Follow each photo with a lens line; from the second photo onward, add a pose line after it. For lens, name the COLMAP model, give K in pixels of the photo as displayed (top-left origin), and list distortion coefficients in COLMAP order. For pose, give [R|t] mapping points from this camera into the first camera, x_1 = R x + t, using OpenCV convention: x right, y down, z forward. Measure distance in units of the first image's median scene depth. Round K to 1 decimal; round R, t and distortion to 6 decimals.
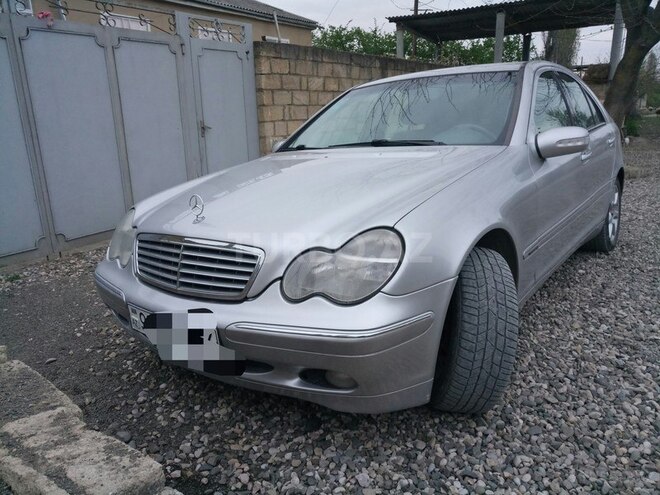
lens RADIAL K [[502.2, 0, 330.0], [0, 502.2, 247.5], [0, 0, 1]] dist [0.026532, 0.006309]
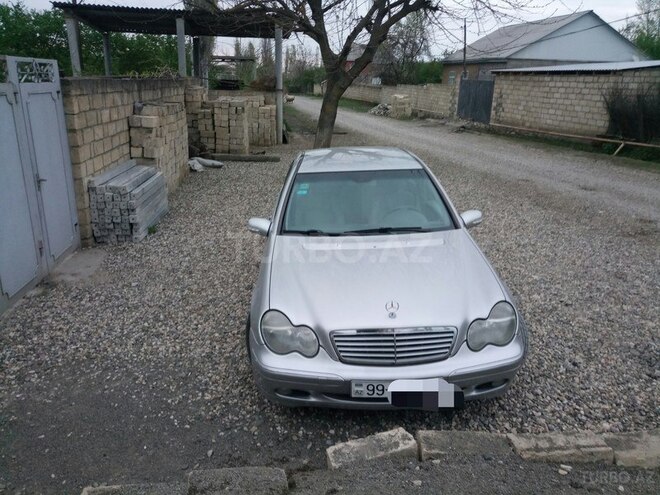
lens RADIAL K [[502.2, 0, 330.0], [0, 502.2, 247.5], [0, 0, 1]] dist [0.026532, 0.006309]
pose [[0.790326, -0.141478, 0.596128, -1.052639], [0.122904, 0.989806, 0.071968, -0.318797], [-0.600233, 0.016389, 0.799657, -0.105245]]
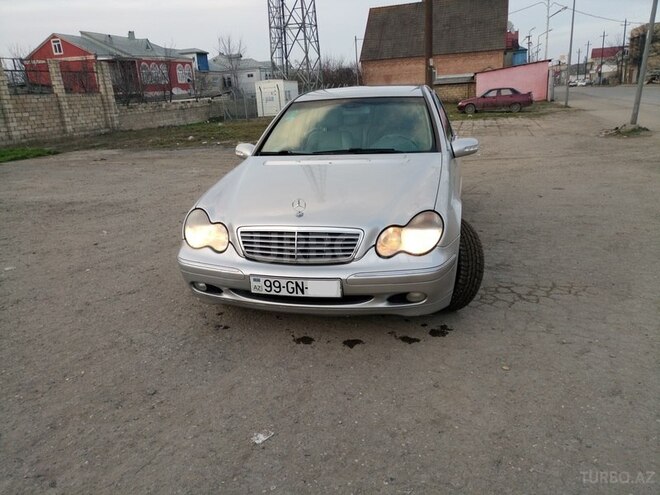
lens RADIAL K [[506.9, 0, 330.0], [0, 506.9, 247.5], [0, 0, 1]] dist [0.006977, 0.004302]
pose [[0.915987, -0.112264, 0.385181, -0.625497], [0.090300, 0.993108, 0.074709, -0.050962], [-0.390914, -0.033651, 0.919812, -0.358476]]
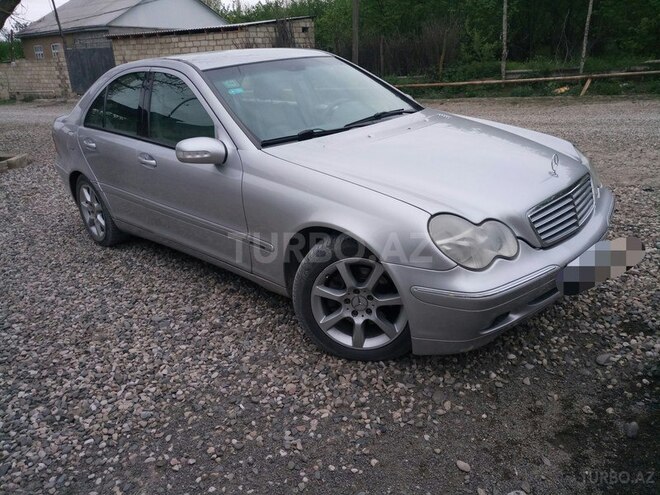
lens RADIAL K [[502.2, 0, 330.0], [0, 502.2, 247.5], [0, 0, 1]] dist [0.026532, 0.006309]
pose [[0.152120, -0.320189, 0.935061, -1.229027], [0.315143, 0.912403, 0.261162, -0.303797], [-0.936773, 0.254950, 0.239700, 0.998460]]
